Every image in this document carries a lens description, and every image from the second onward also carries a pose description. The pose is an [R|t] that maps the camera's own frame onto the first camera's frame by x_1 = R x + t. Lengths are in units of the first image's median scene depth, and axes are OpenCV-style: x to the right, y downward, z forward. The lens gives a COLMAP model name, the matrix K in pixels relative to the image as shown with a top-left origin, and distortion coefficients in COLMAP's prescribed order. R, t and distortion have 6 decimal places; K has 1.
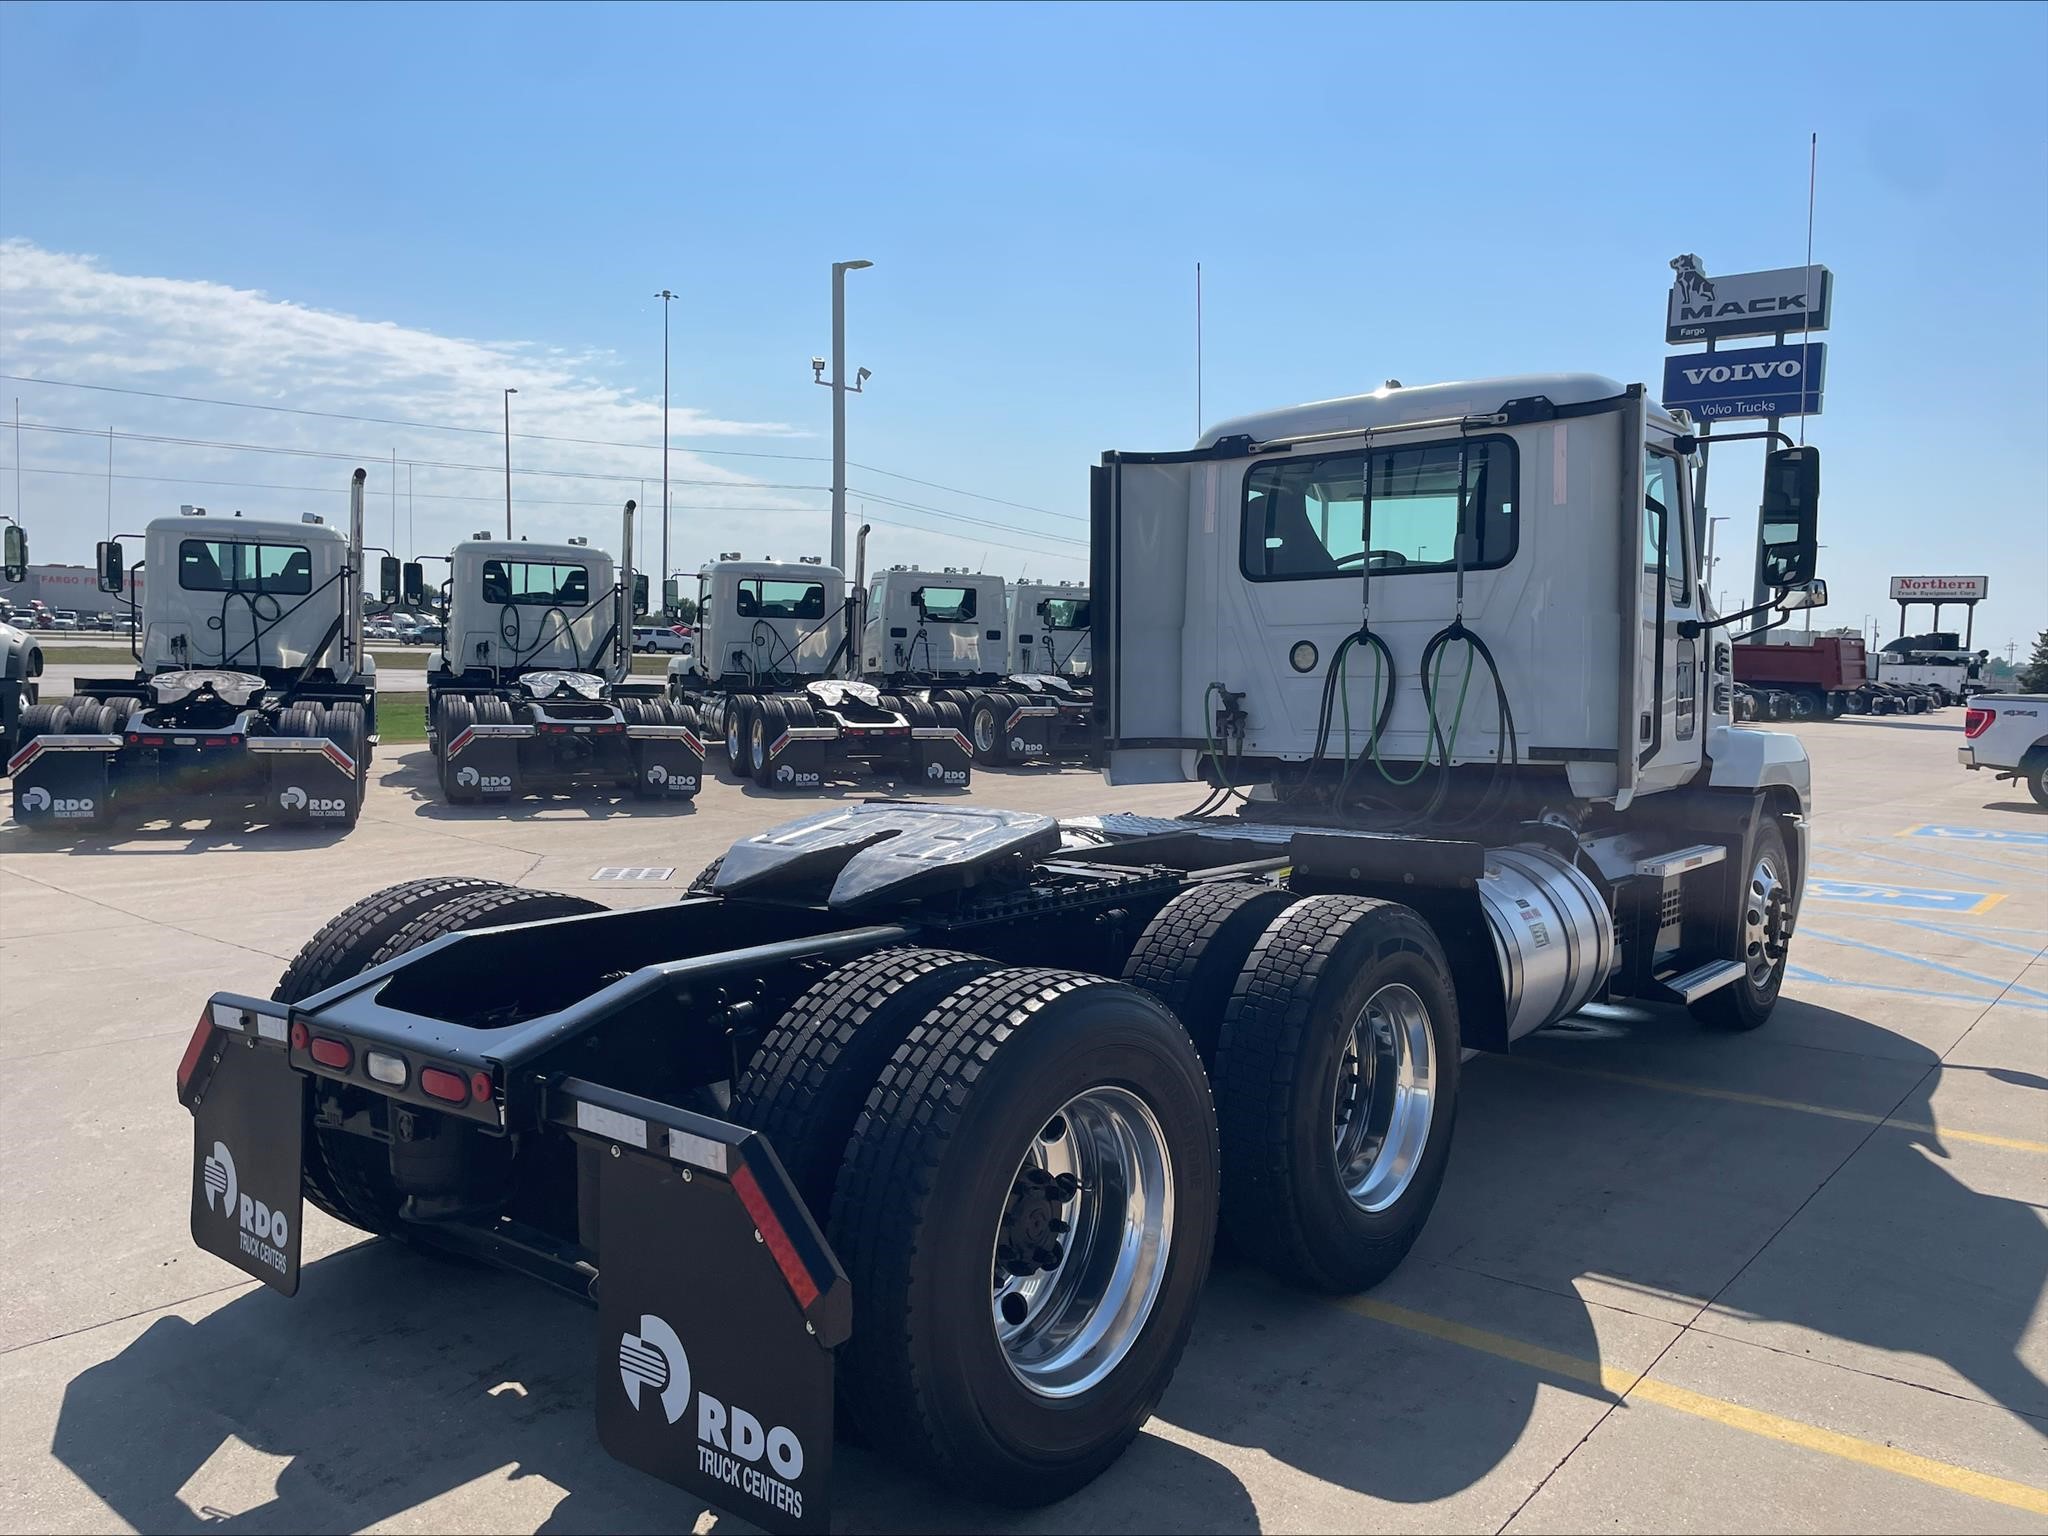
lens RADIAL K [[1594.4, 0, 1018.4], [0, 1594.4, 753.1], [0, 0, 1]] dist [0.111242, -0.141457]
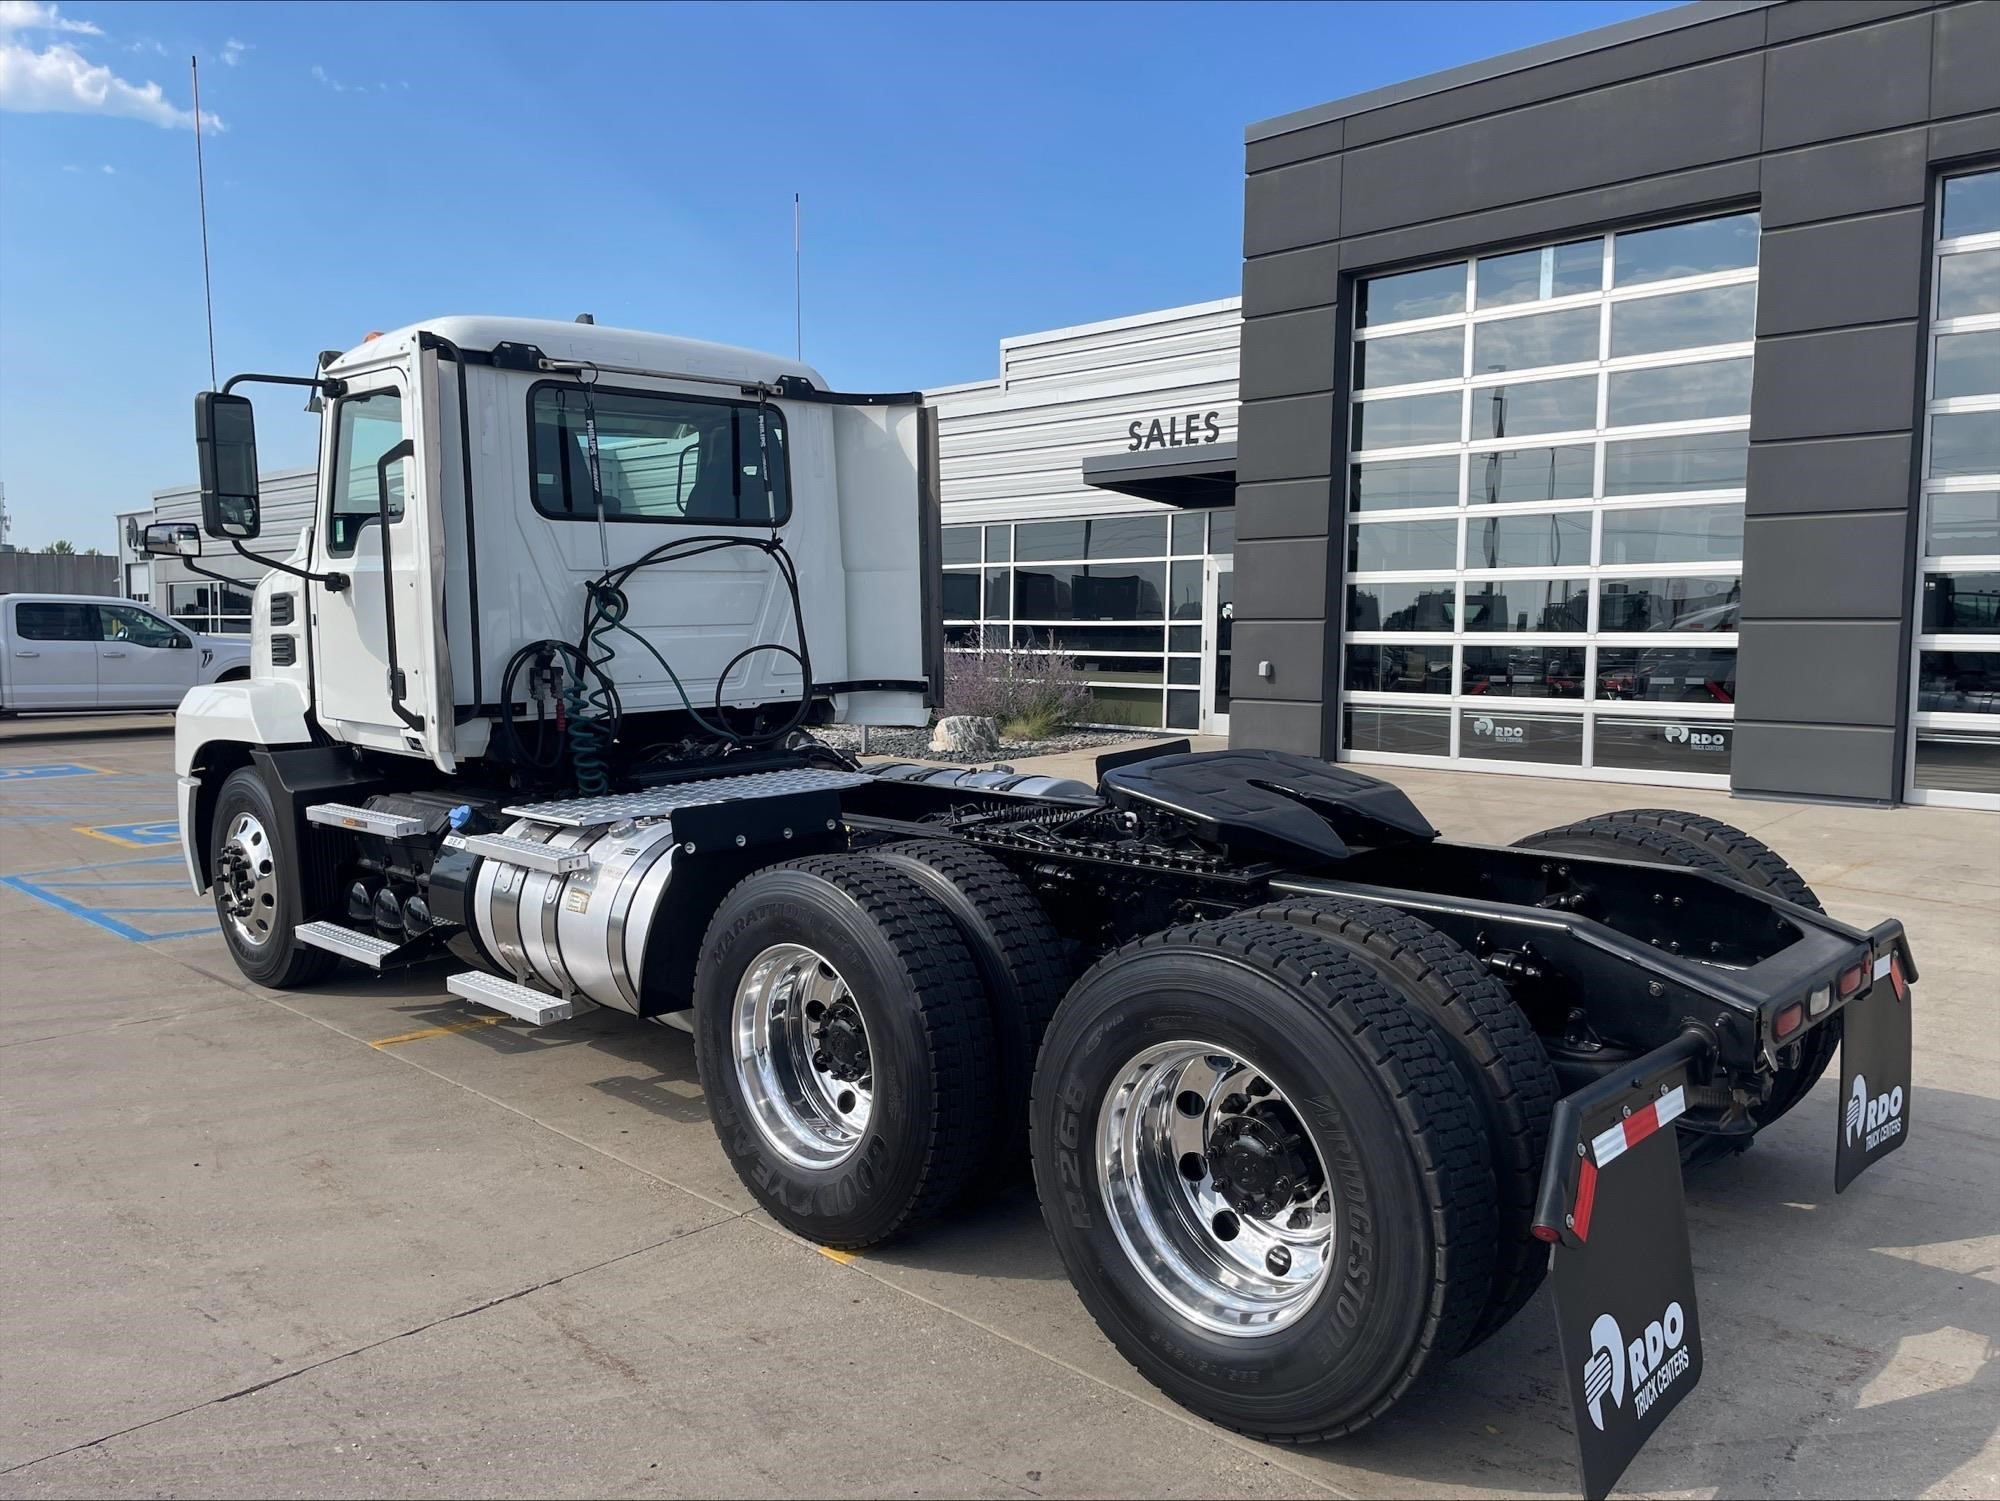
lens RADIAL K [[1507.2, 0, 1006.0], [0, 1507.2, 762.0], [0, 0, 1]] dist [0.087598, -0.115083]
pose [[0.078410, -0.102260, 0.991663, -0.356044], [0.069431, 0.992870, 0.096894, -0.020032], [-0.994501, 0.061254, 0.084951, 0.362721]]
